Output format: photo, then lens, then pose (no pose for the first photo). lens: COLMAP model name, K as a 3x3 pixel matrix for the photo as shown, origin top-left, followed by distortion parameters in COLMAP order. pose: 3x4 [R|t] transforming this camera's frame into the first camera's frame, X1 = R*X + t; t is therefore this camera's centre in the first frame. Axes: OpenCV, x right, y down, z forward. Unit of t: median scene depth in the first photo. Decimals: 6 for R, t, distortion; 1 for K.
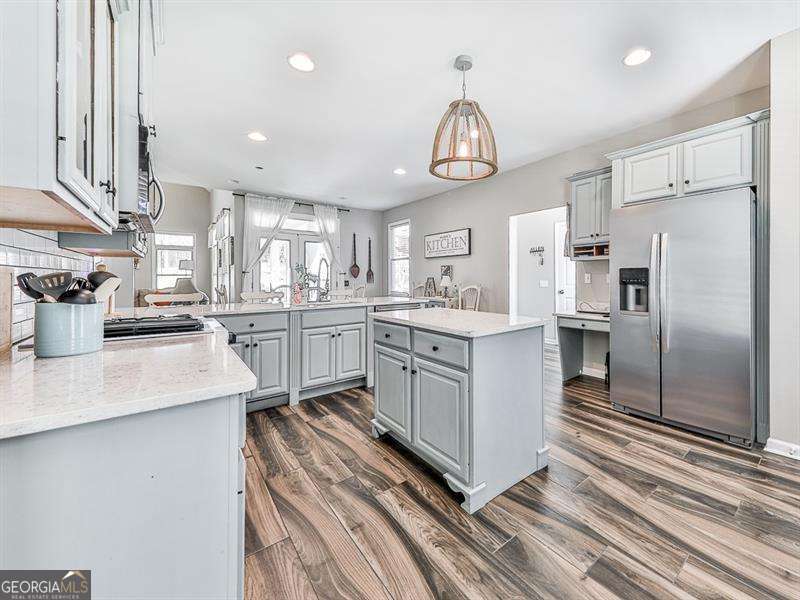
lens RADIAL K [[327.0, 0, 451.7], [0, 327.0, 276.6], [0, 0, 1]] dist [0.026972, -0.000195]
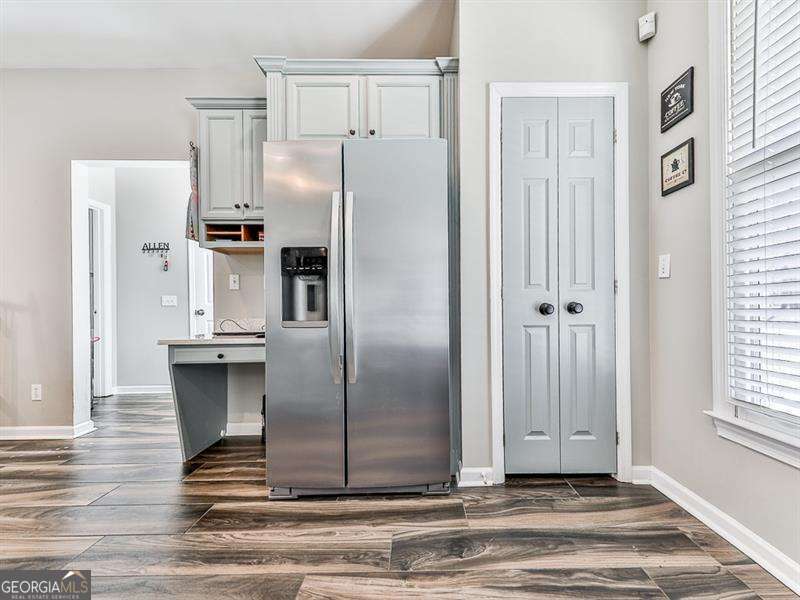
lens RADIAL K [[307.3, 0, 415.8], [0, 307.3, 316.8], [0, 0, 1]] dist [0.001147, -0.000122]
pose [[0.638483, -0.015545, 0.769479, 0.214679], [0.000280, 0.999801, 0.019966, 0.072010], [-0.769636, -0.012533, 0.638360, 0.416777]]
